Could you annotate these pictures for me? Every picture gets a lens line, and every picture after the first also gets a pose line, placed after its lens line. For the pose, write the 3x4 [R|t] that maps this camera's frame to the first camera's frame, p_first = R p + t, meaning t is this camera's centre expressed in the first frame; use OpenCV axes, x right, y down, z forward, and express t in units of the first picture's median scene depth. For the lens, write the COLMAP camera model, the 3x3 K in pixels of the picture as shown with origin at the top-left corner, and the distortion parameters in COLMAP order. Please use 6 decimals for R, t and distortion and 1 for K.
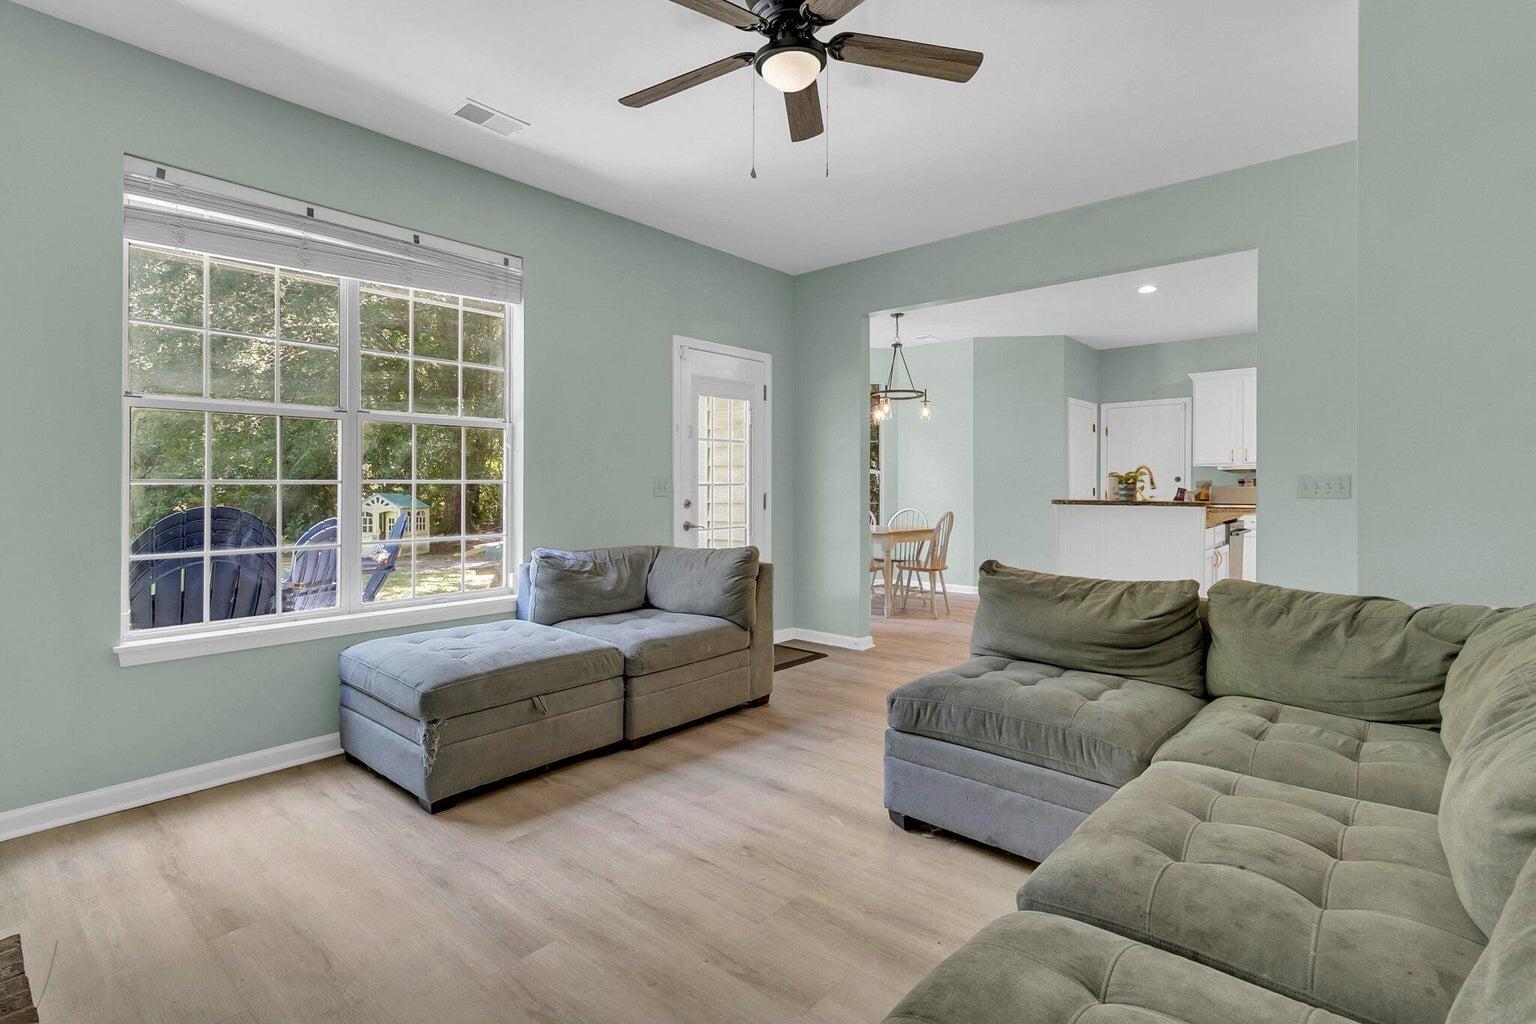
lens RADIAL K [[746.0, 0, 770.0], [0, 746.0, 488.8], [0, 0, 1]] dist [0.004049, 0.000859]
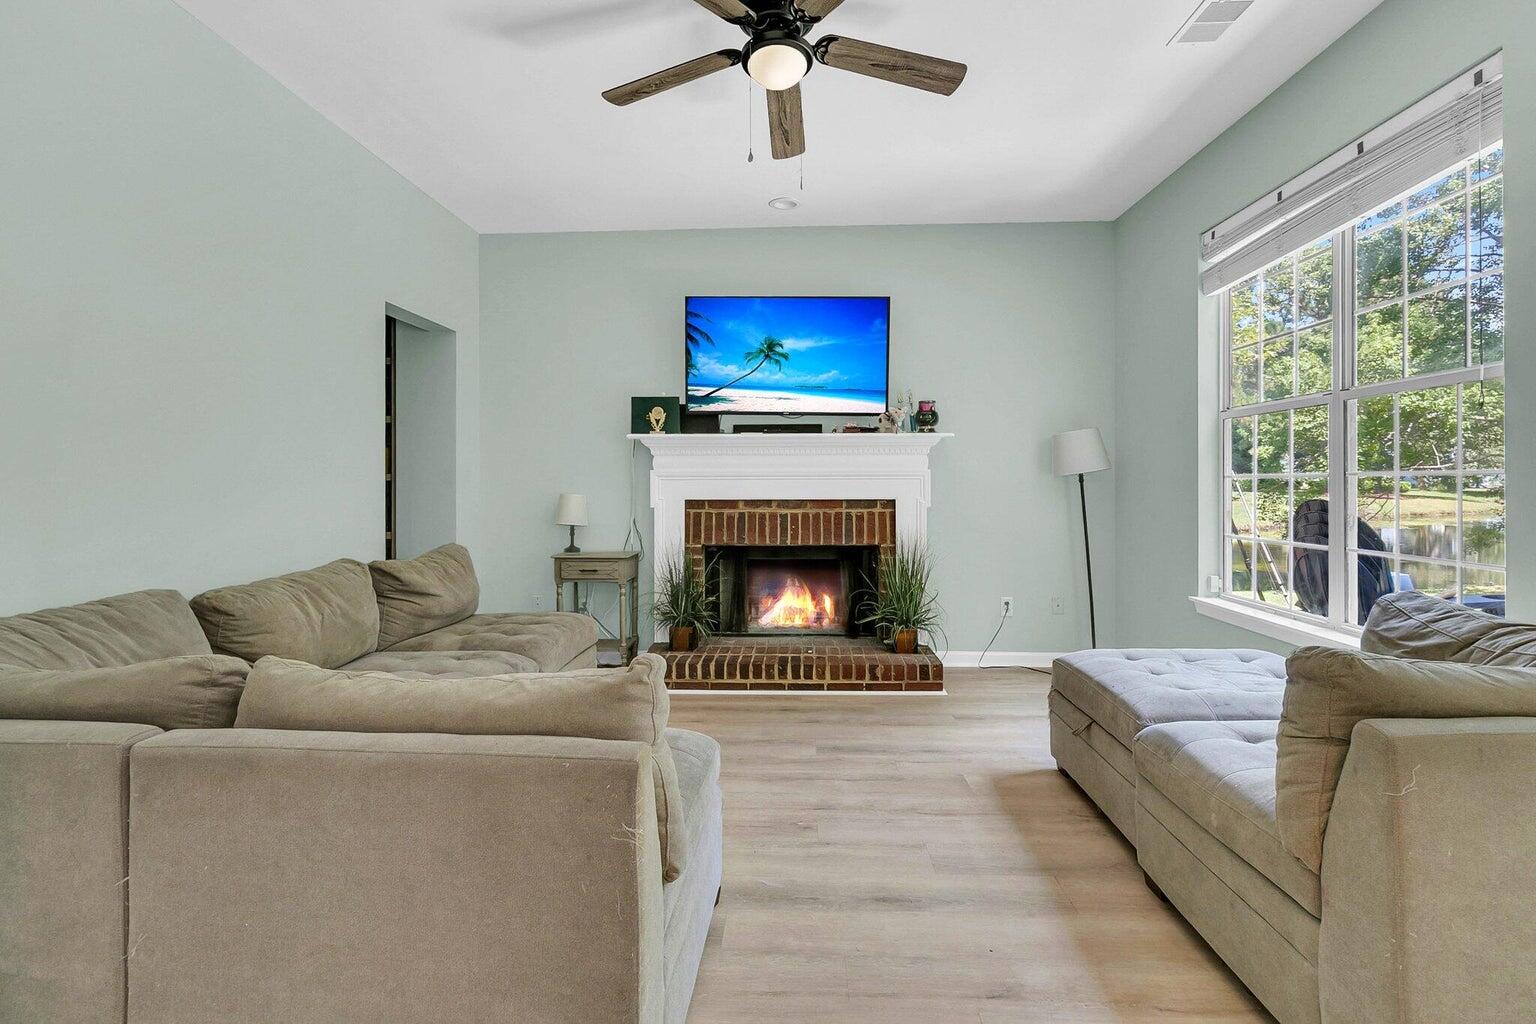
lens RADIAL K [[736.1, 0, 775.2], [0, 736.1, 470.7], [0, 0, 1]] dist [0.003277, 0.000528]
pose [[-0.779852, -0.007637, -0.625917, 0.565383], [0.003686, 0.999852, -0.016792, -0.002800], [0.625953, -0.015402, -0.779709, 1.543309]]
